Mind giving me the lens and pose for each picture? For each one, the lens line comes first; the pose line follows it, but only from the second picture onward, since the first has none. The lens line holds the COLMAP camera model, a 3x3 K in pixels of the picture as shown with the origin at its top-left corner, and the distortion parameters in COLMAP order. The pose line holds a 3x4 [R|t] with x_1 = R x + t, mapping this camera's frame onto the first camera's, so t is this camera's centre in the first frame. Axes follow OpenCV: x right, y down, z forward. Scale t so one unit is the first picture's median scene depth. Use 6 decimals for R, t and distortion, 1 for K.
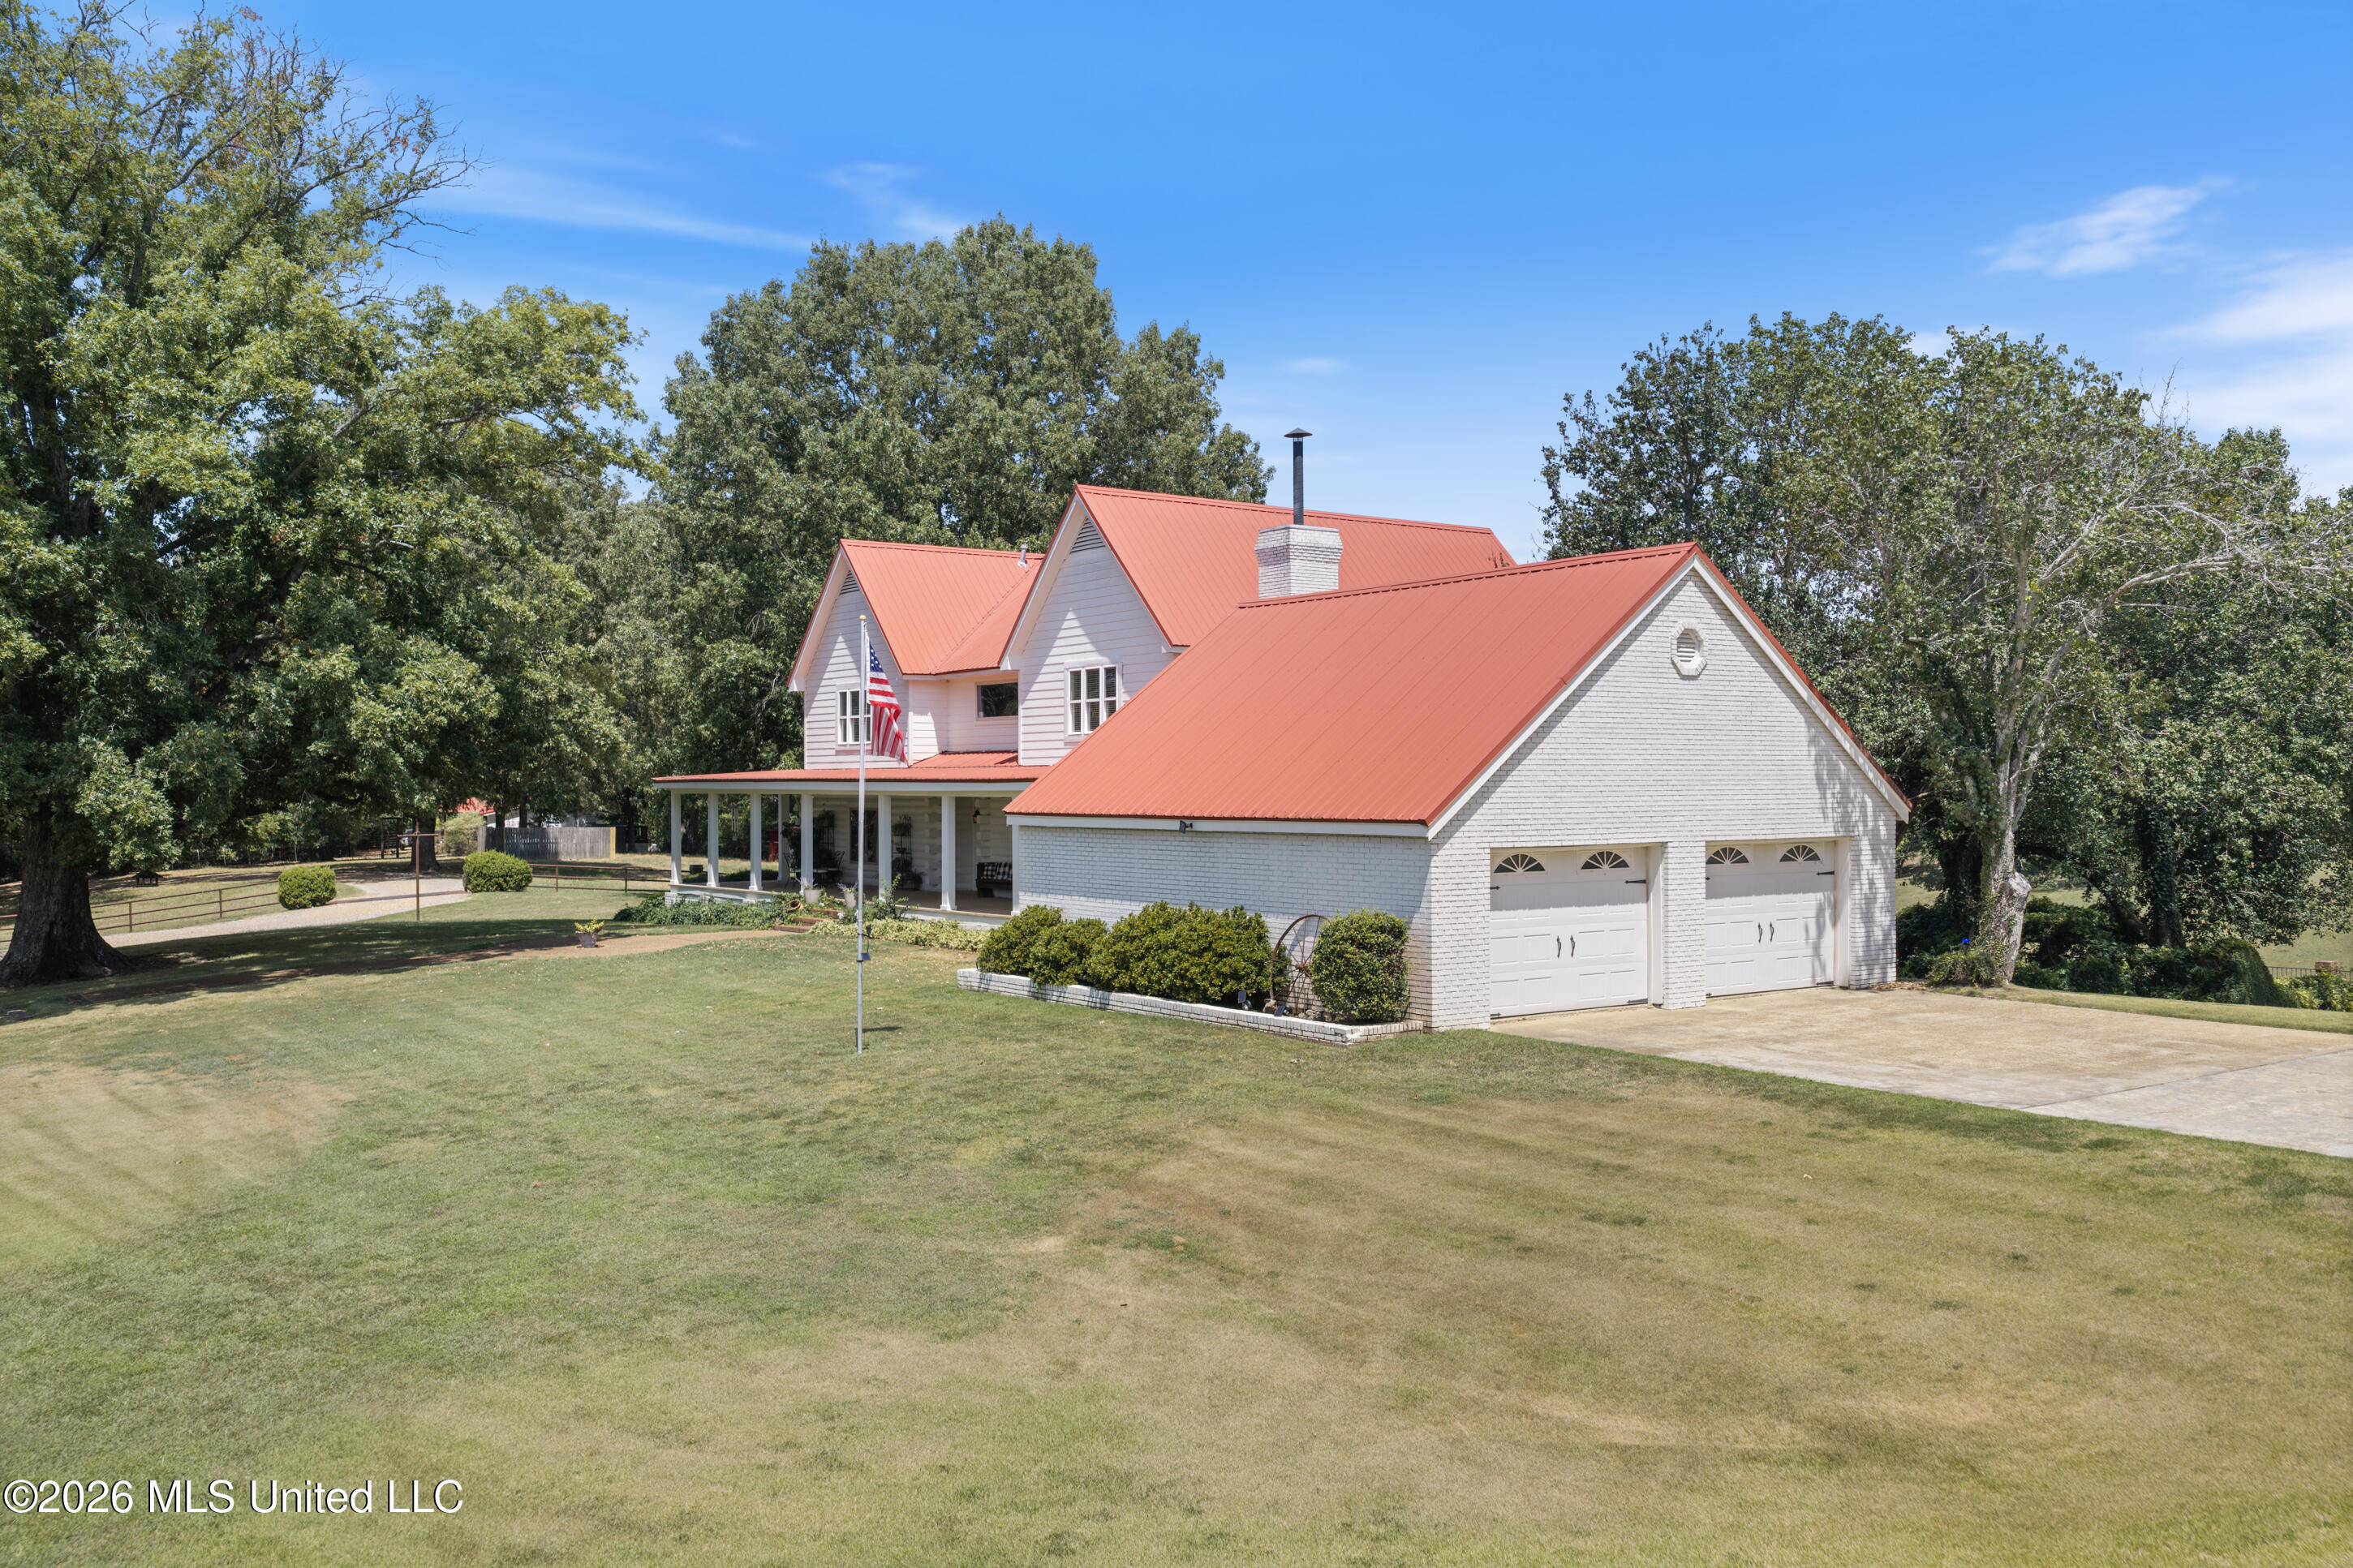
lens RADIAL K [[1940.2, 0, 1180.2], [0, 1940.2, 787.4], [0, 0, 1]] dist [0.007742, -0.006578]
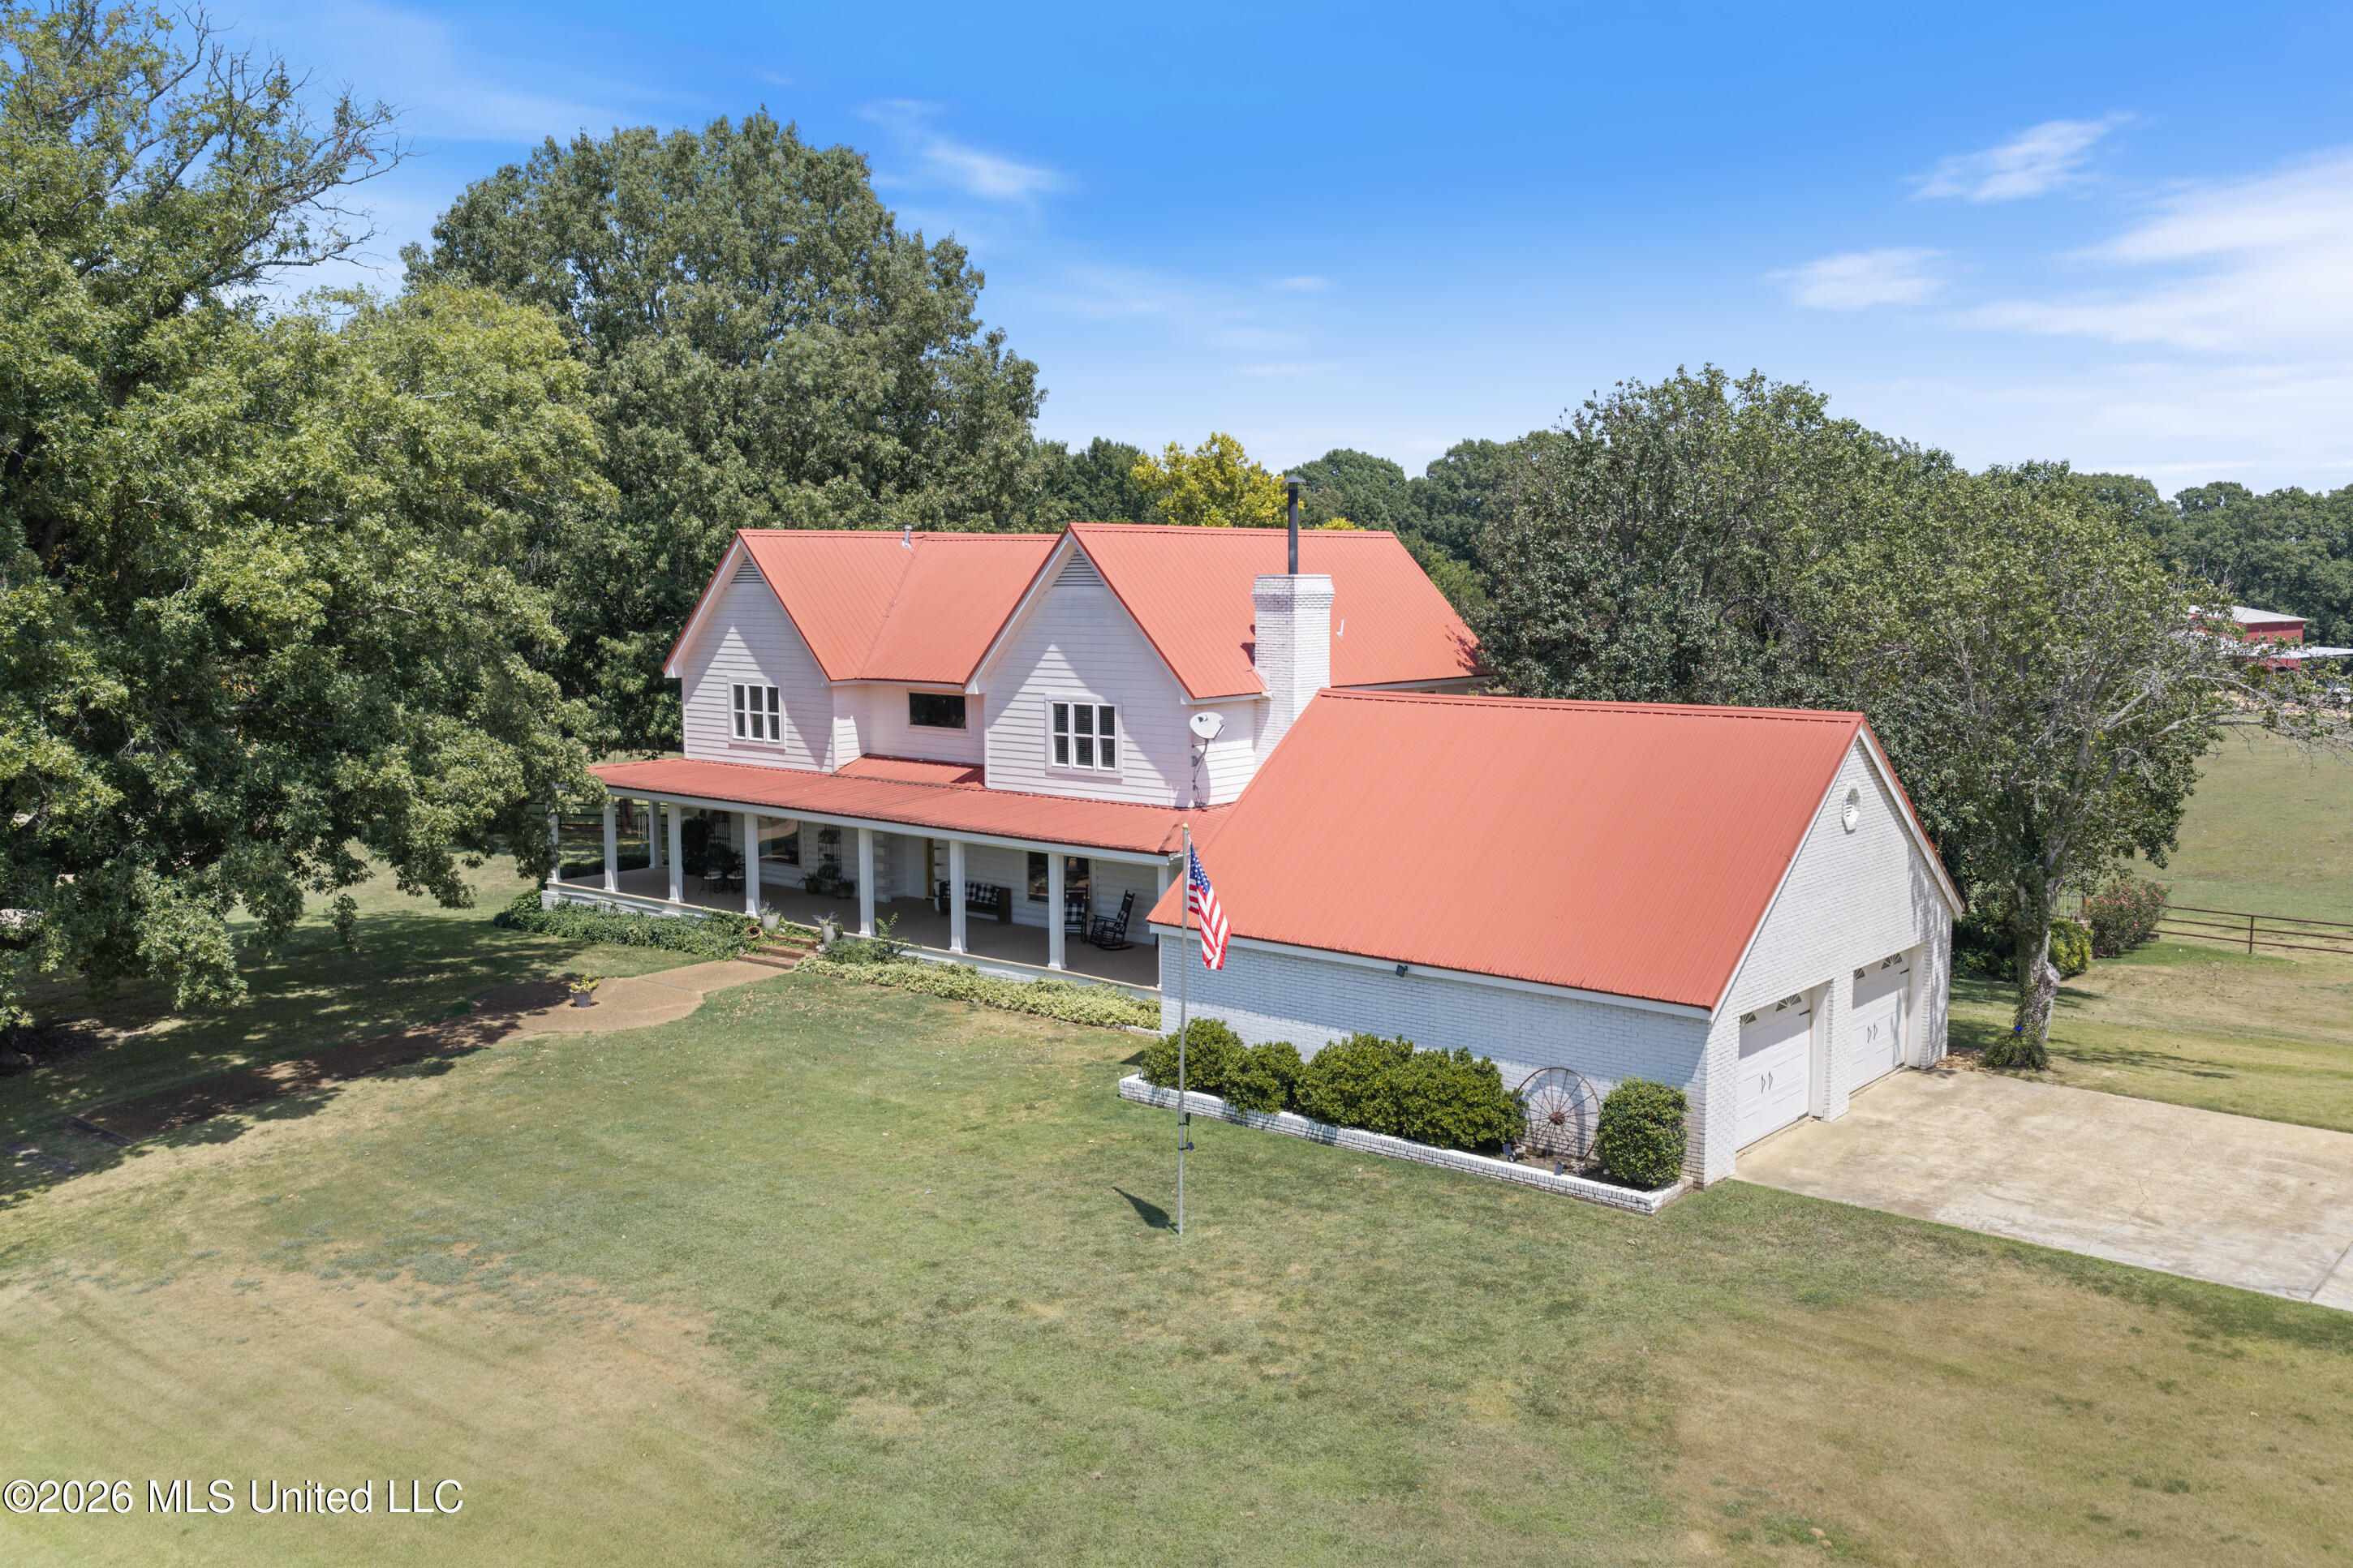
lens RADIAL K [[1938.8, 0, 1176.5], [0, 1938.8, 784.0], [0, 0, 1]] dist [0.010225, -0.009841]
pose [[0.969548, -0.027354, 0.243369, -0.352769], [0.000917, 0.994141, 0.108085, -0.185835], [-0.244900, -0.104571, 0.963893, 0.009750]]
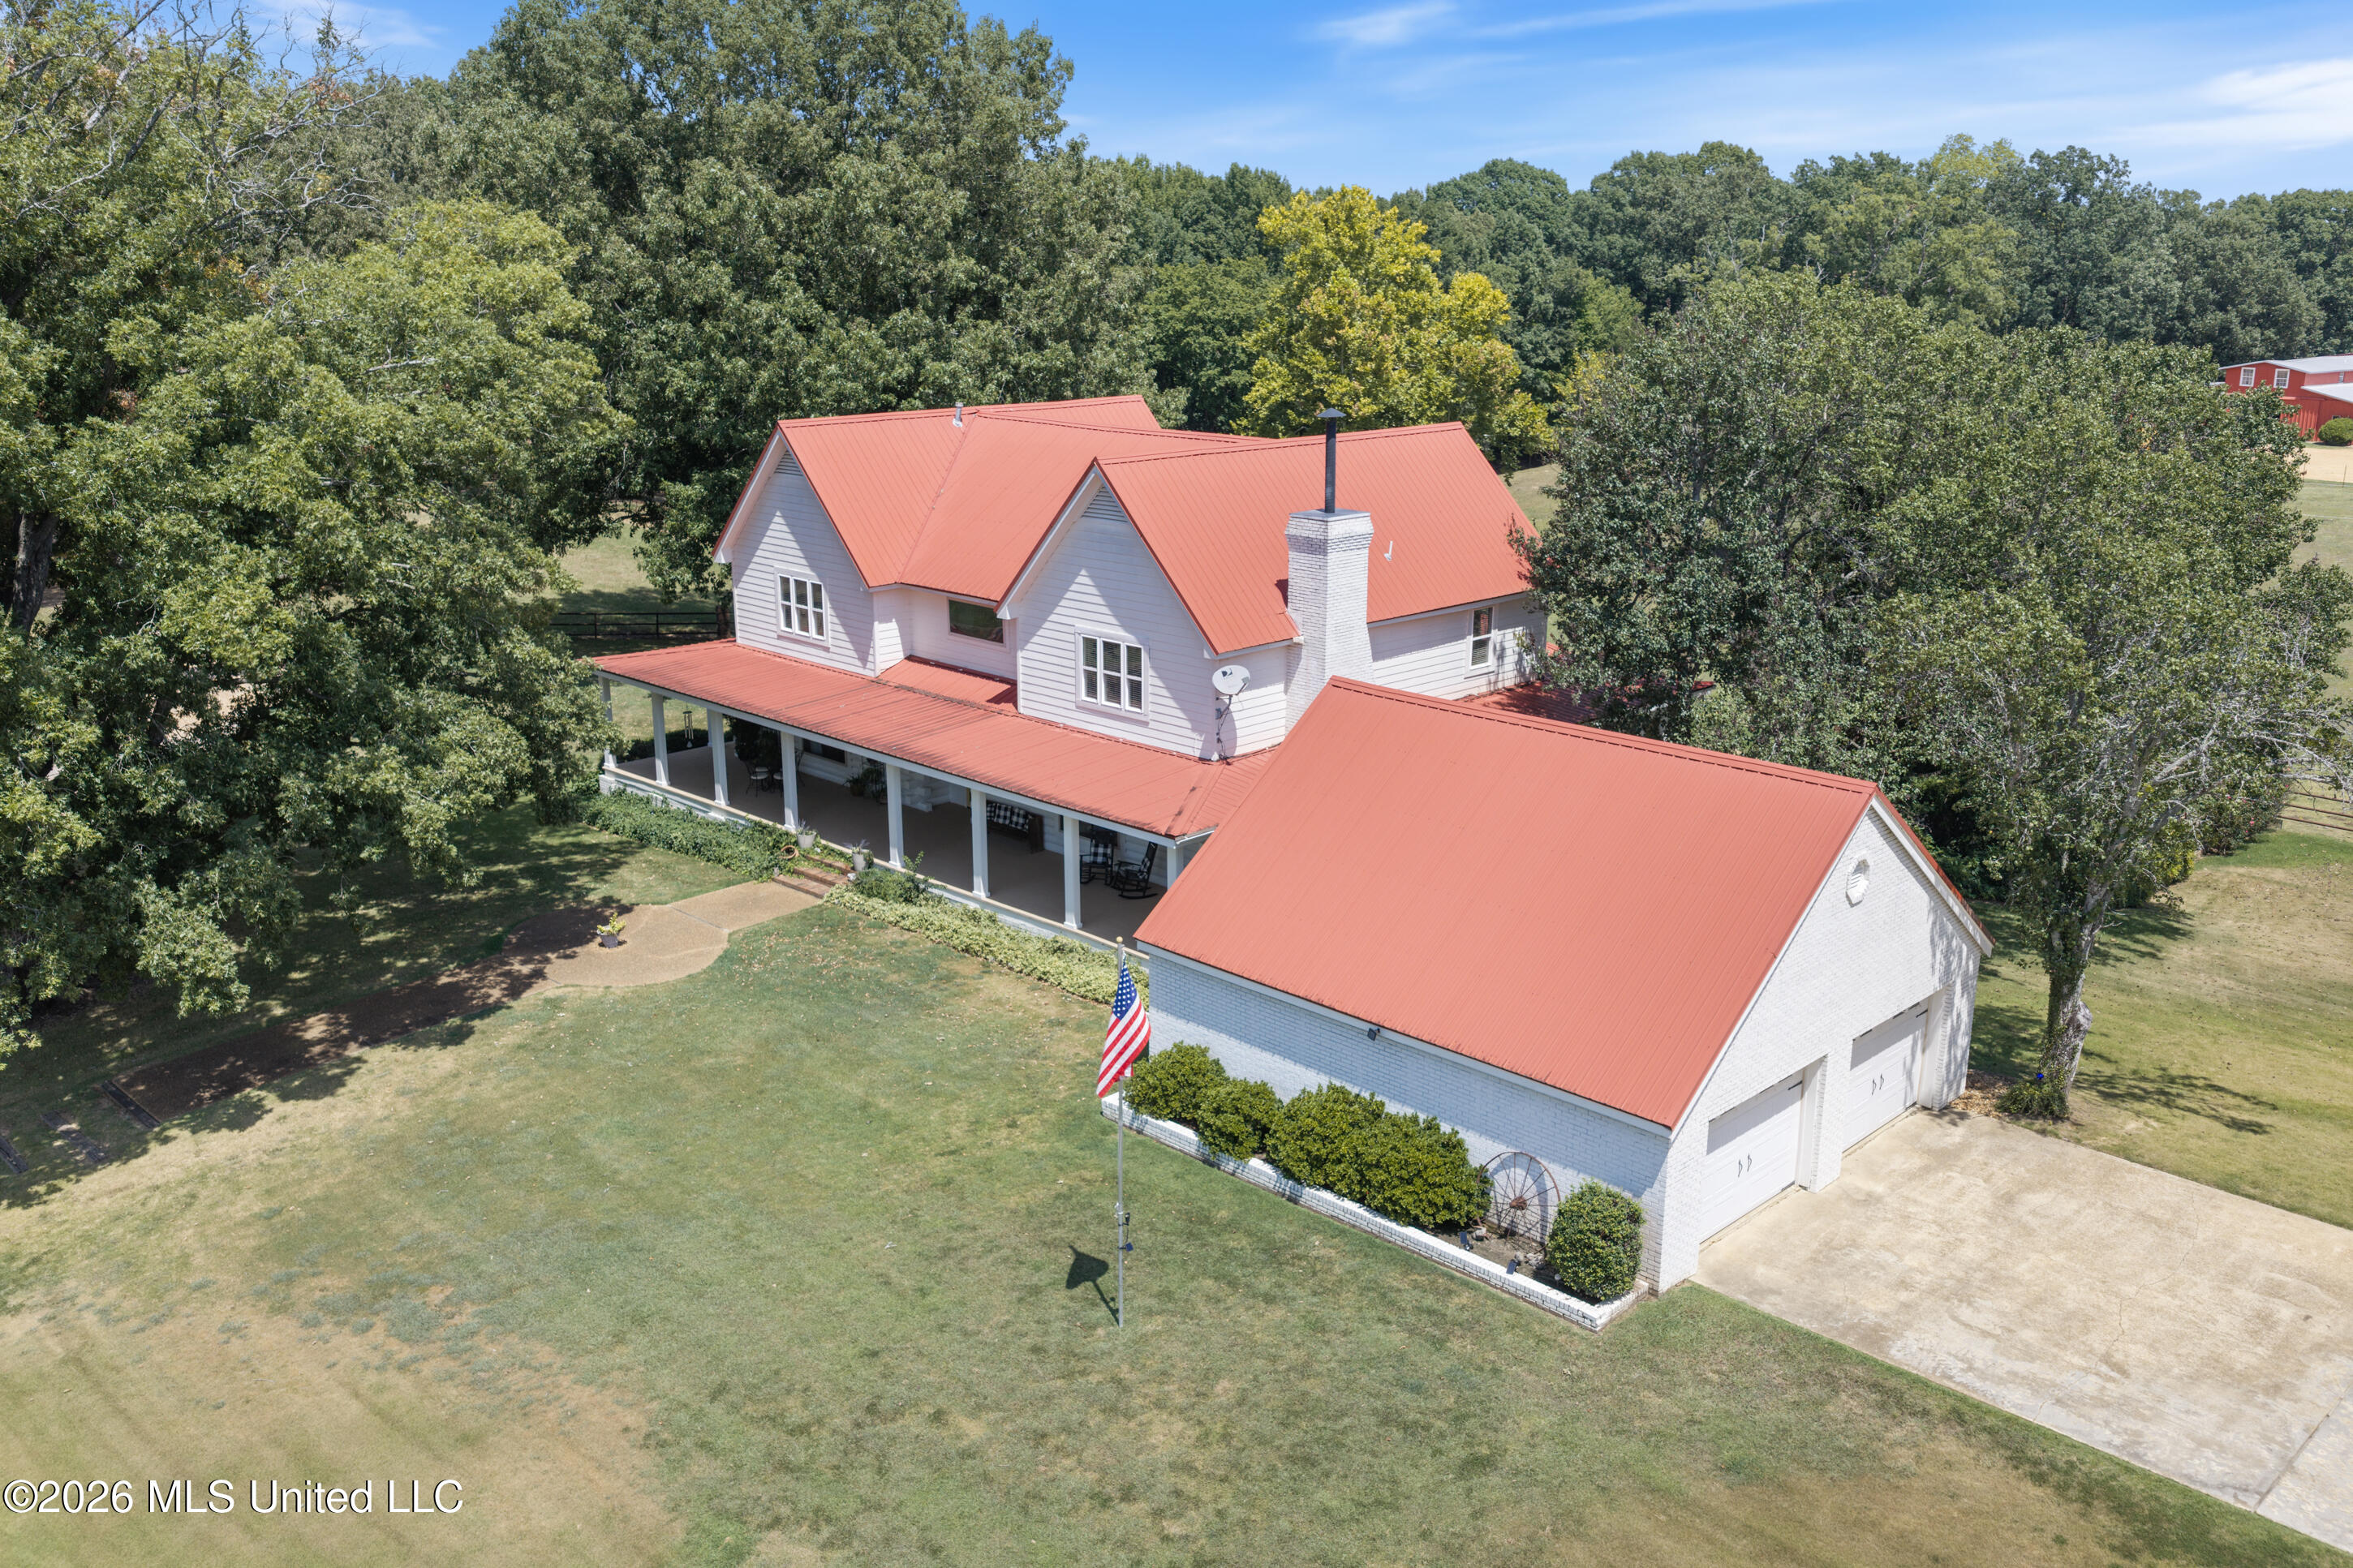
lens RADIAL K [[1940.2, 0, 1180.2], [0, 1940.2, 787.4], [0, 0, 1]] dist [0.007742, -0.006578]
pose [[0.986372, -0.042399, 0.158973, -0.244441], [-0.001382, 0.964057, 0.265692, -0.360998], [-0.164524, -0.262290, 0.950860, 0.056738]]
